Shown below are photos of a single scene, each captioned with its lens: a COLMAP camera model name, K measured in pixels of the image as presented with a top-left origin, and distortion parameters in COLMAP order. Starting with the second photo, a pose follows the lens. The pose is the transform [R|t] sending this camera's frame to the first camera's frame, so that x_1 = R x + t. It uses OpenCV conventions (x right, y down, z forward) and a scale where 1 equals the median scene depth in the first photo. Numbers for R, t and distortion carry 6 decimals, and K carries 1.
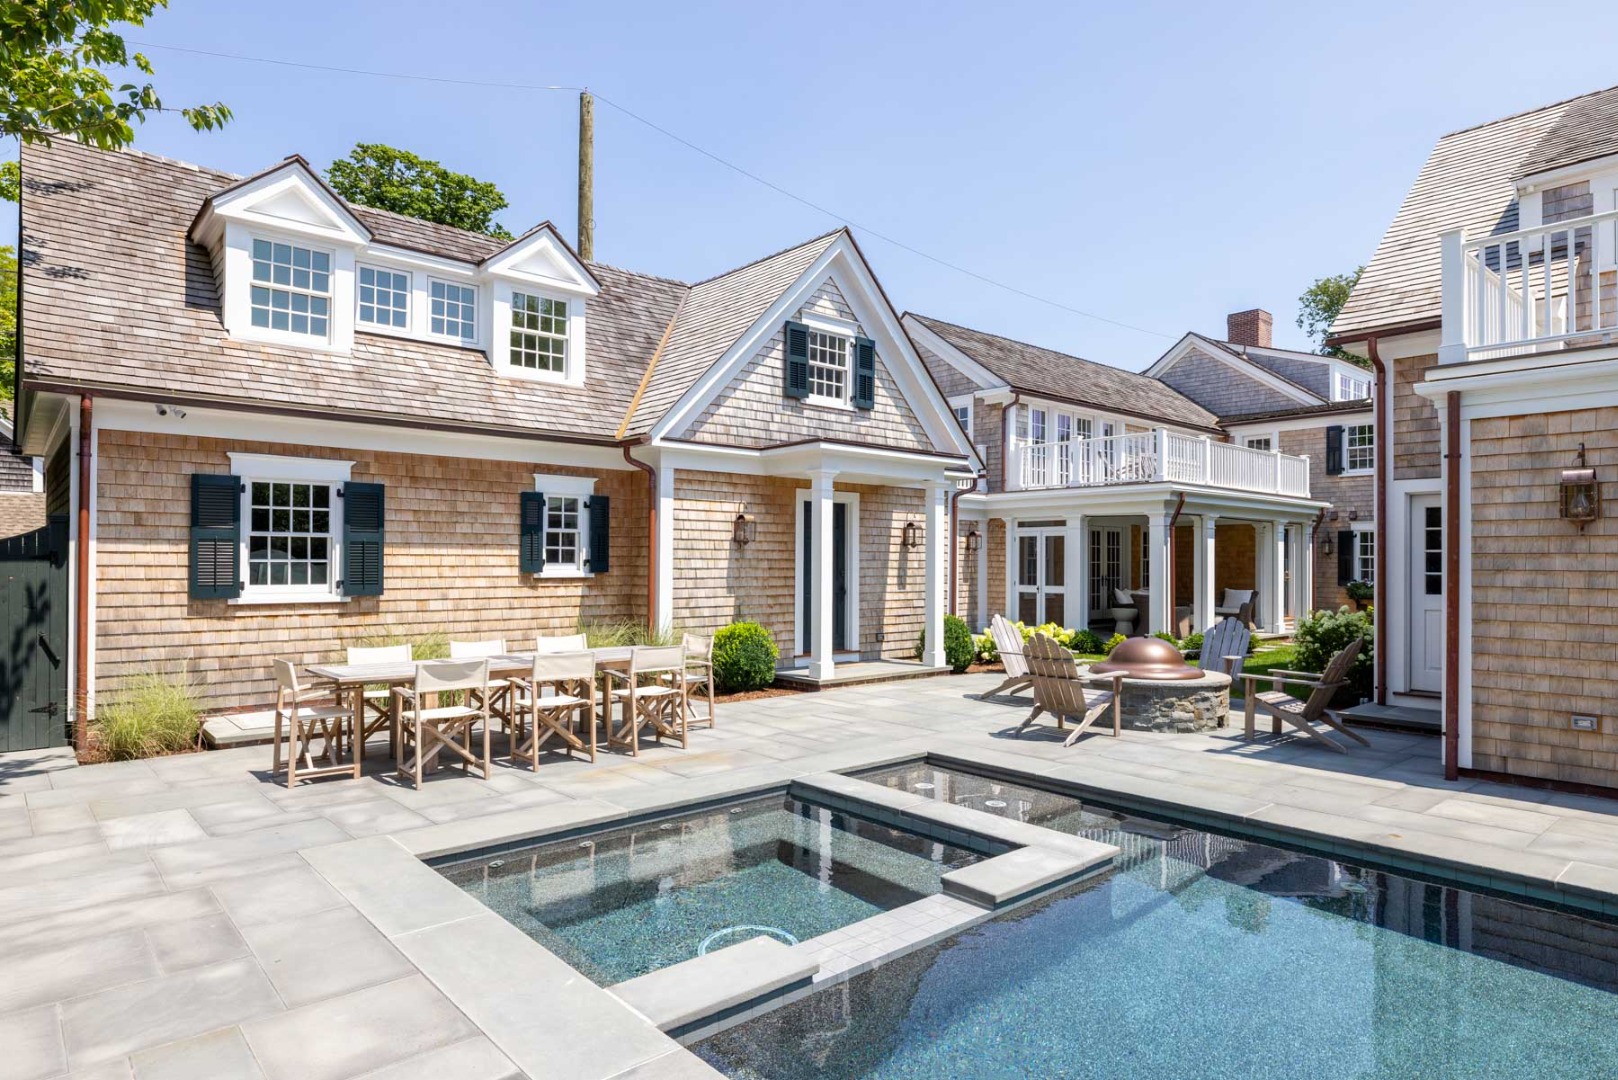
lens RADIAL K [[925.4, 0, 821.8], [0, 925.4, 560.6], [0, 0, 1]] dist [0.006138, -0.000111]
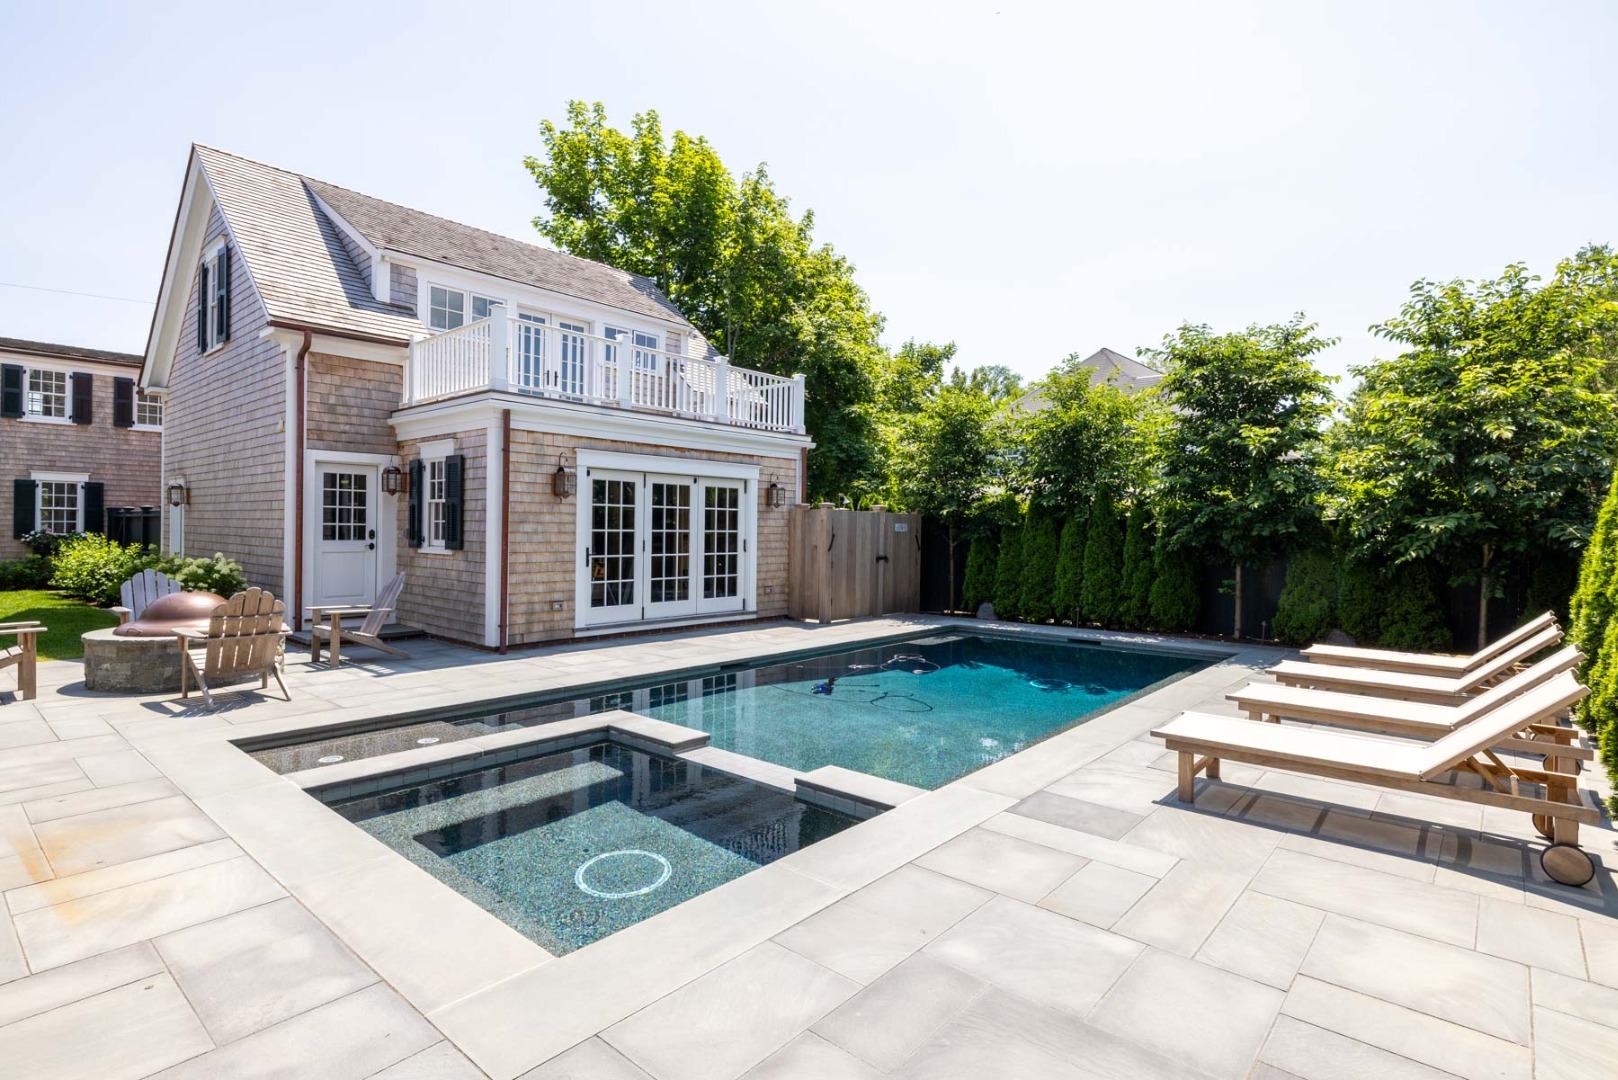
lens RADIAL K [[805.6, 0, 806.8], [0, 805.6, 529.3], [0, 0, 1]] dist [-0.001503, -0.000551]
pose [[-0.130387, -0.005039, 0.991450, -0.426336], [-0.014271, 0.999893, 0.003205, 0.006312], [-0.991360, -0.013732, -0.130445, 0.379530]]
